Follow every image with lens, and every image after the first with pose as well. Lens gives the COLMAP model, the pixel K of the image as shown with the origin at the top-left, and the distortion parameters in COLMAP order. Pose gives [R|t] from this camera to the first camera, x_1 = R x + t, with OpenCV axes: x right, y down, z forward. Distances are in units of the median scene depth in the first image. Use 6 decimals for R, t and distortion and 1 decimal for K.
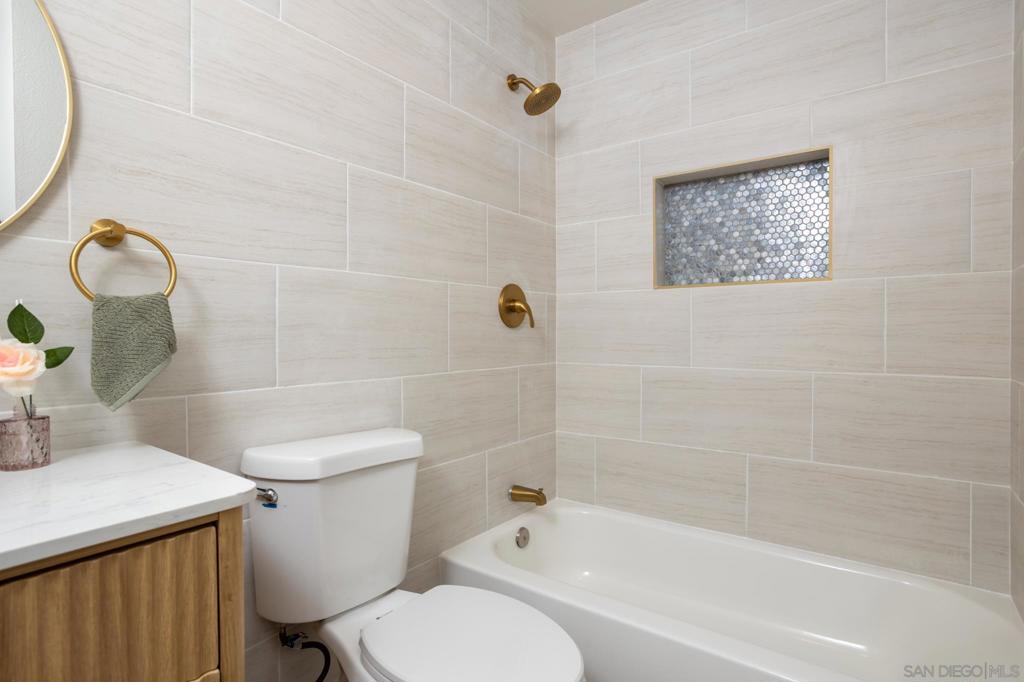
lens RADIAL K [[517.3, 0, 512.0], [0, 517.3, 341.0], [0, 0, 1]] dist [-0.073430, 0.053874]
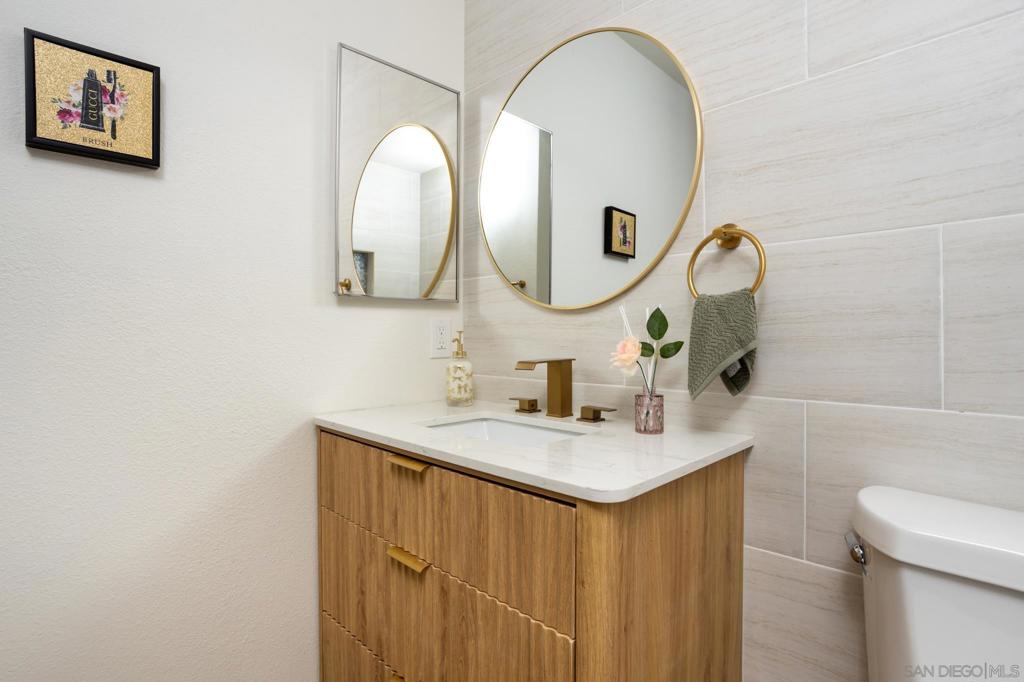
lens RADIAL K [[517.3, 0, 512.0], [0, 517.3, 341.0], [0, 0, 1]] dist [-0.073430, 0.053874]
pose [[-0.150820, 0.016397, -0.988425, 0.356242], [-0.012313, 0.999754, 0.018463, -0.005753], [0.988485, 0.014955, -0.150581, 0.726216]]
